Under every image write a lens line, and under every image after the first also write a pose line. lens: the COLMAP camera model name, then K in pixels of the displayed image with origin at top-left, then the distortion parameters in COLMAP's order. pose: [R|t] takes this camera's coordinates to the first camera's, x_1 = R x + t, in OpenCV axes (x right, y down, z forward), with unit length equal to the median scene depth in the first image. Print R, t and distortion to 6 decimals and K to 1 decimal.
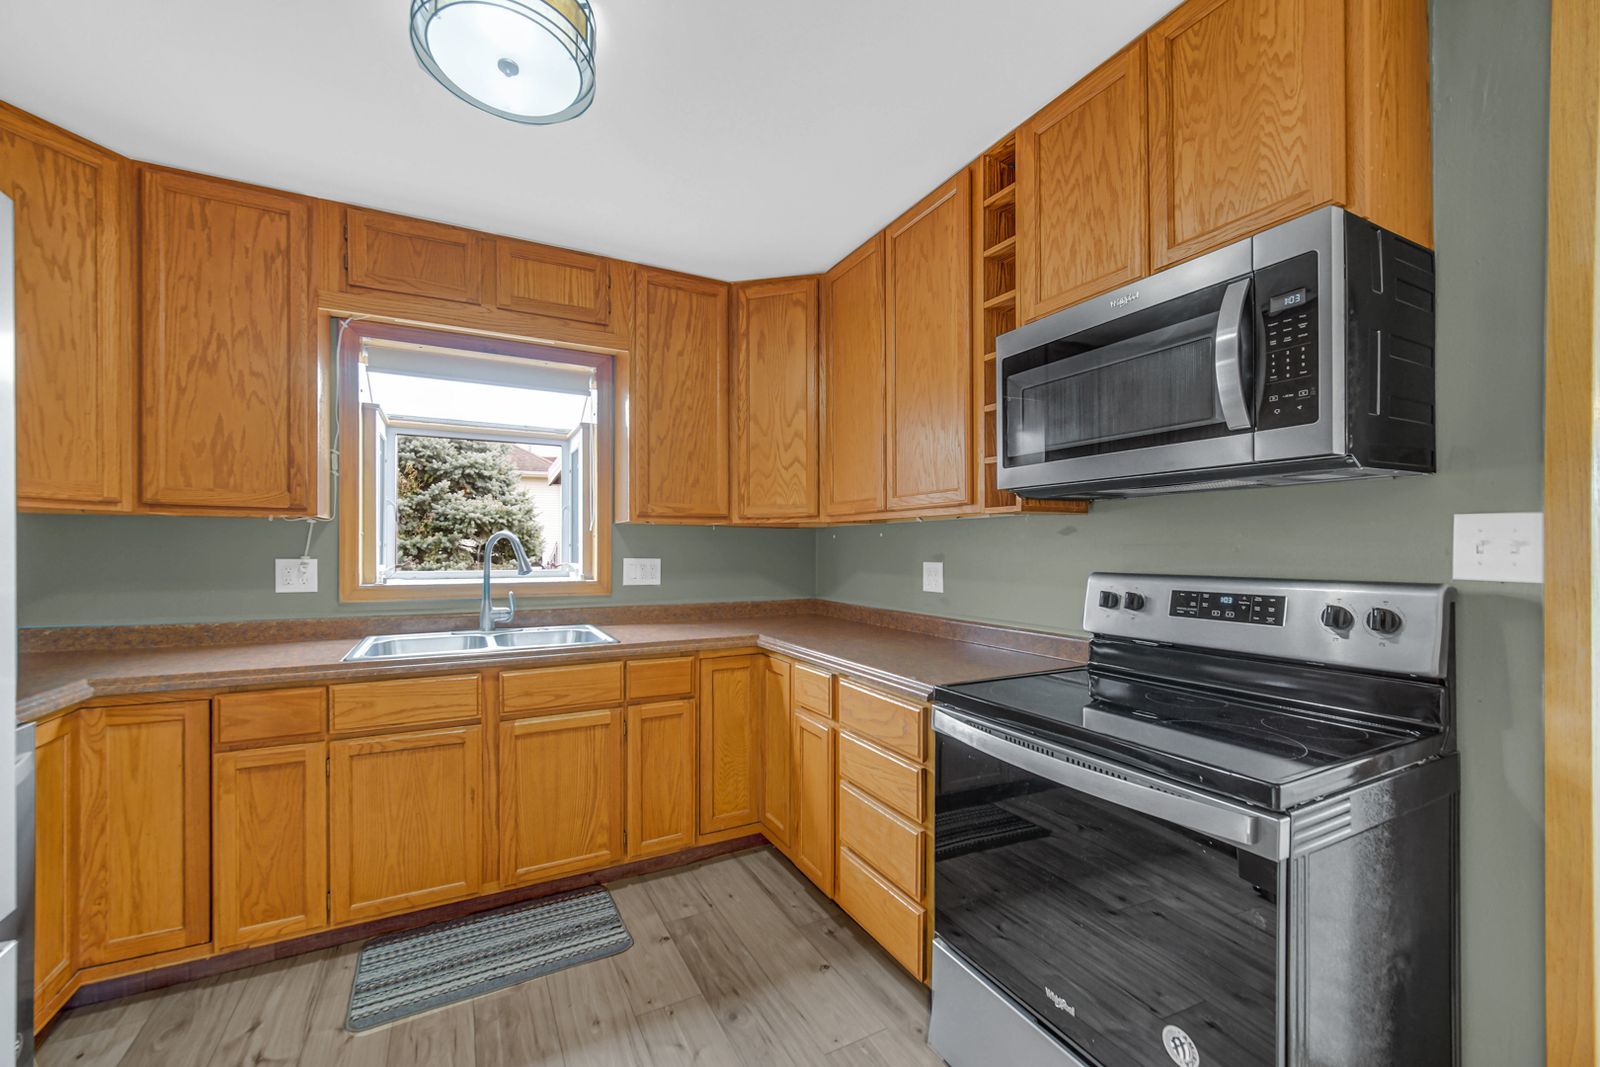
lens RADIAL K [[642.6, 0, 798.5], [0, 642.6, 552.5], [0, 0, 1]] dist [-0.000961, -0.000327]
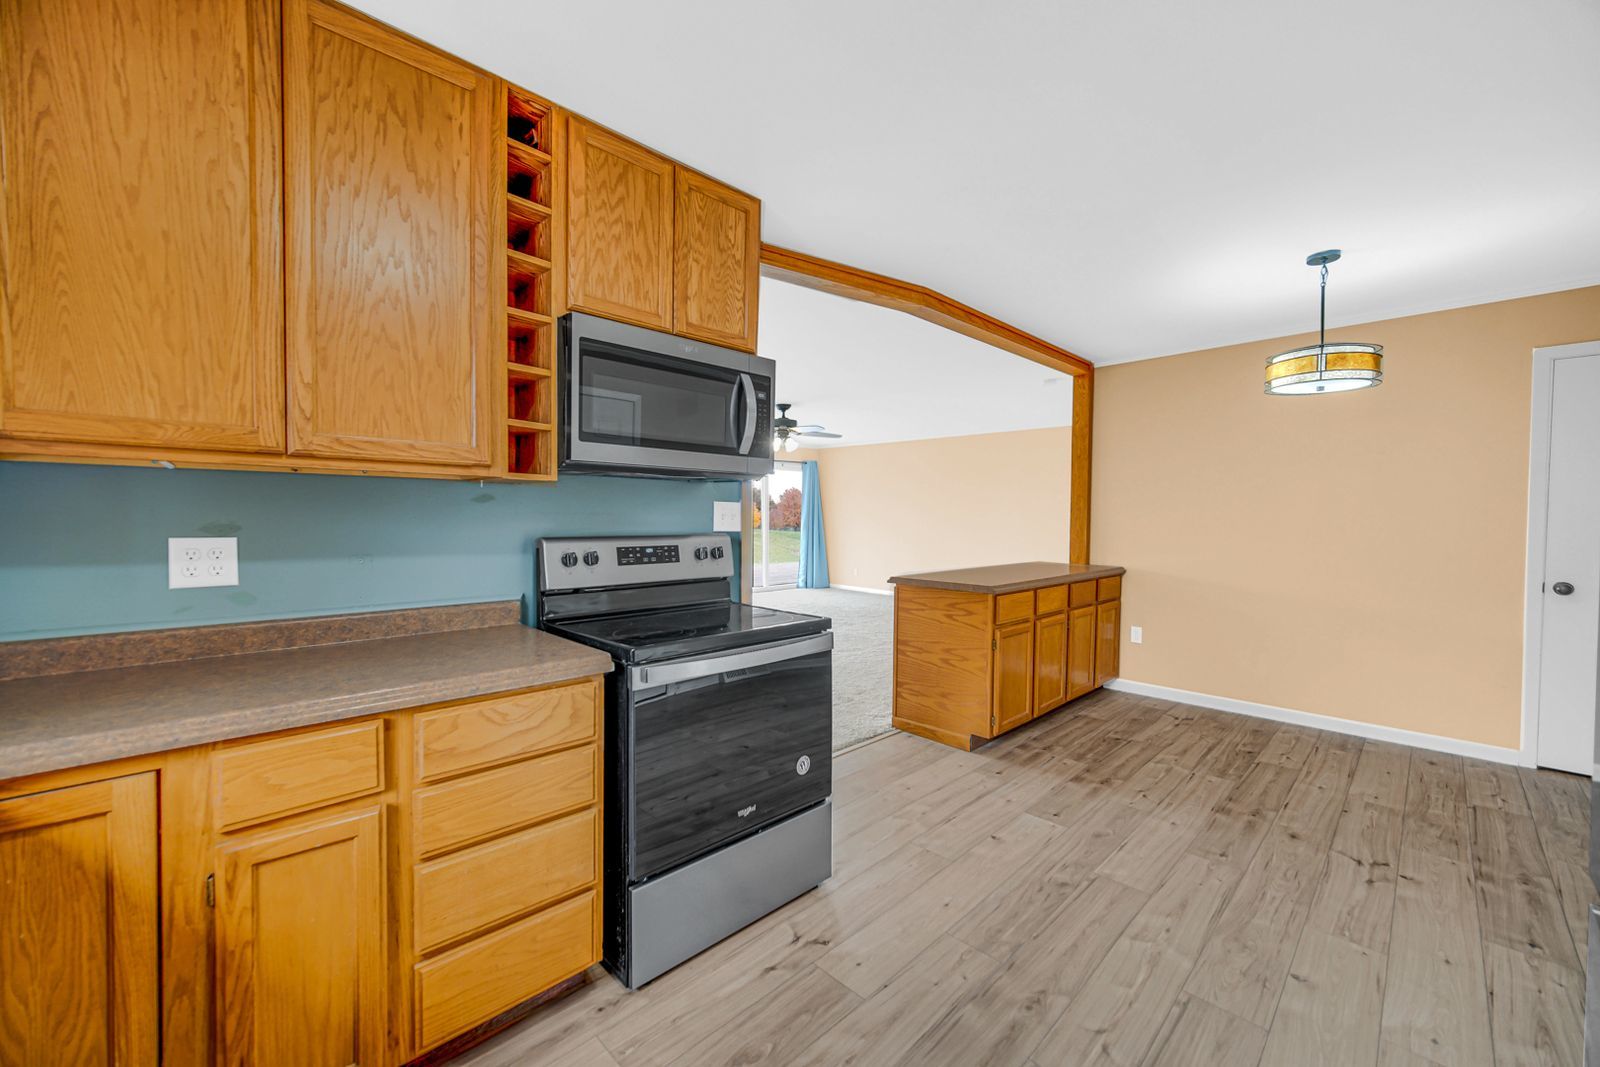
lens RADIAL K [[638.2, 0, 800.0], [0, 638.2, 533.5], [0, 0, 1]] dist [-0.000927, -0.000215]
pose [[-0.285916, -0.022947, 0.957980, -0.642049], [0.001707, 0.999699, 0.024456, -0.002519], [-0.958253, 0.008628, -0.285791, 0.776151]]
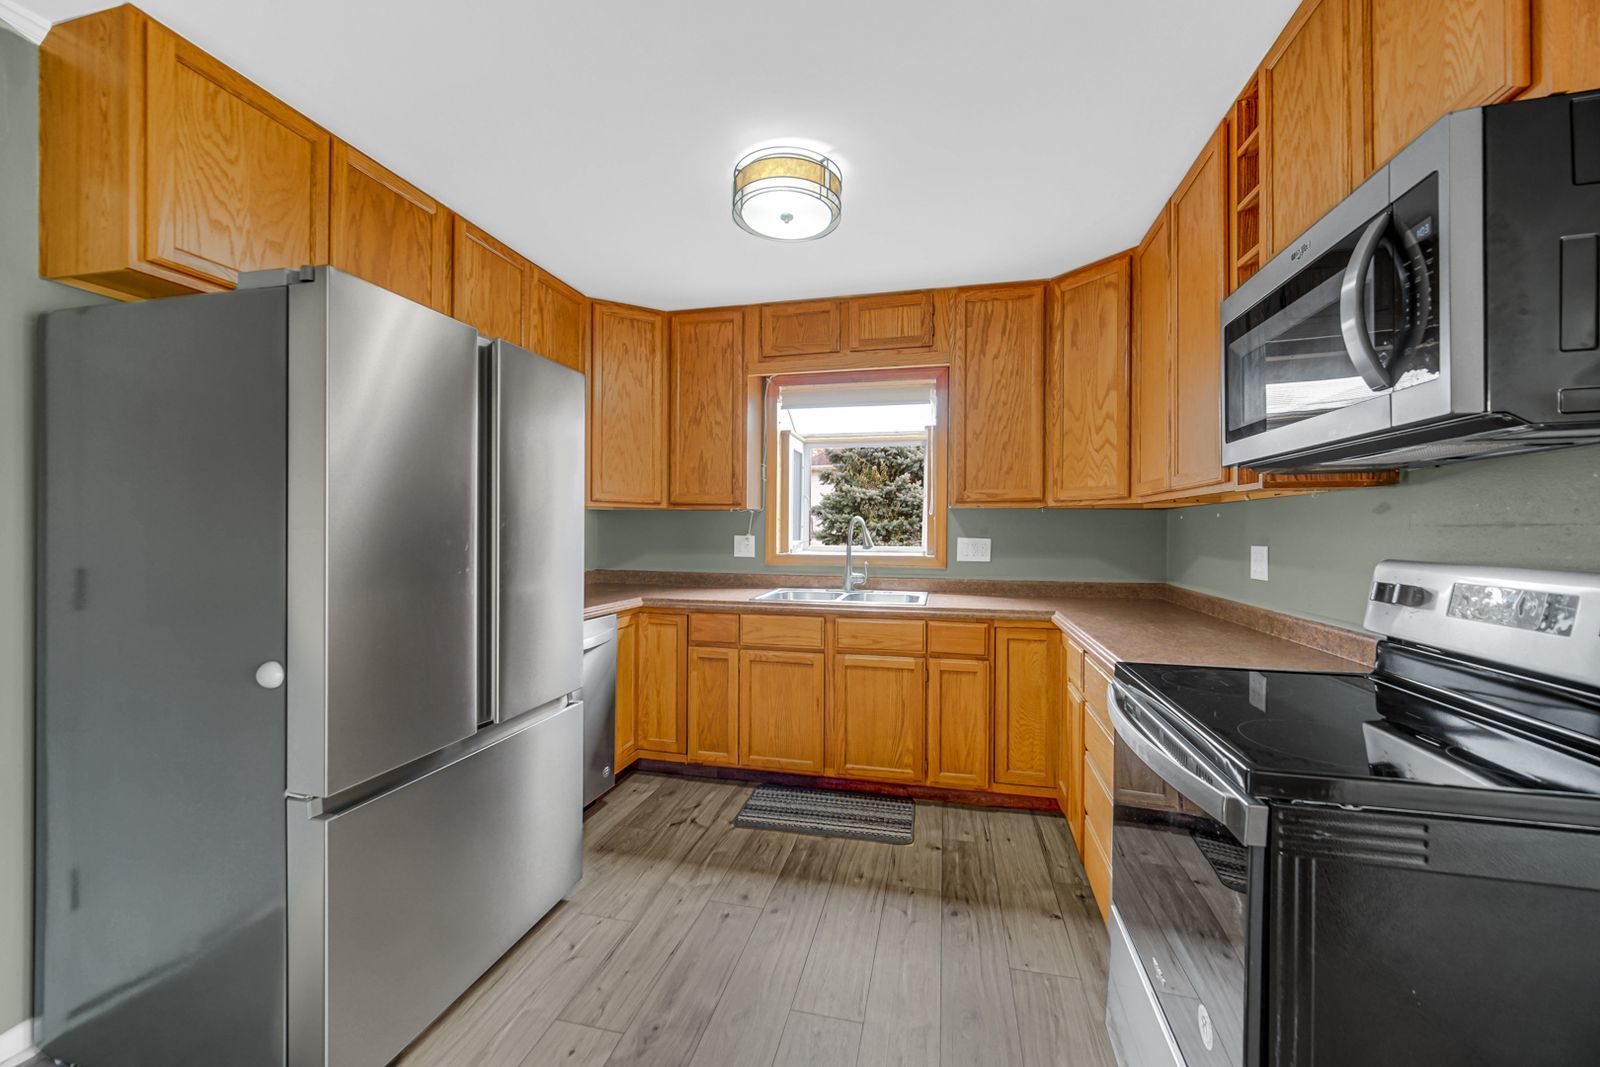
lens RADIAL K [[638.2, 0, 800.0], [0, 638.2, 533.5], [0, 0, 1]] dist [-0.000927, -0.000215]
pose [[0.749151, 0.006397, -0.662368, 0.364145], [-0.007701, 0.999970, 0.000948, 0.002693], [0.662354, 0.004391, 0.749178, -0.078337]]
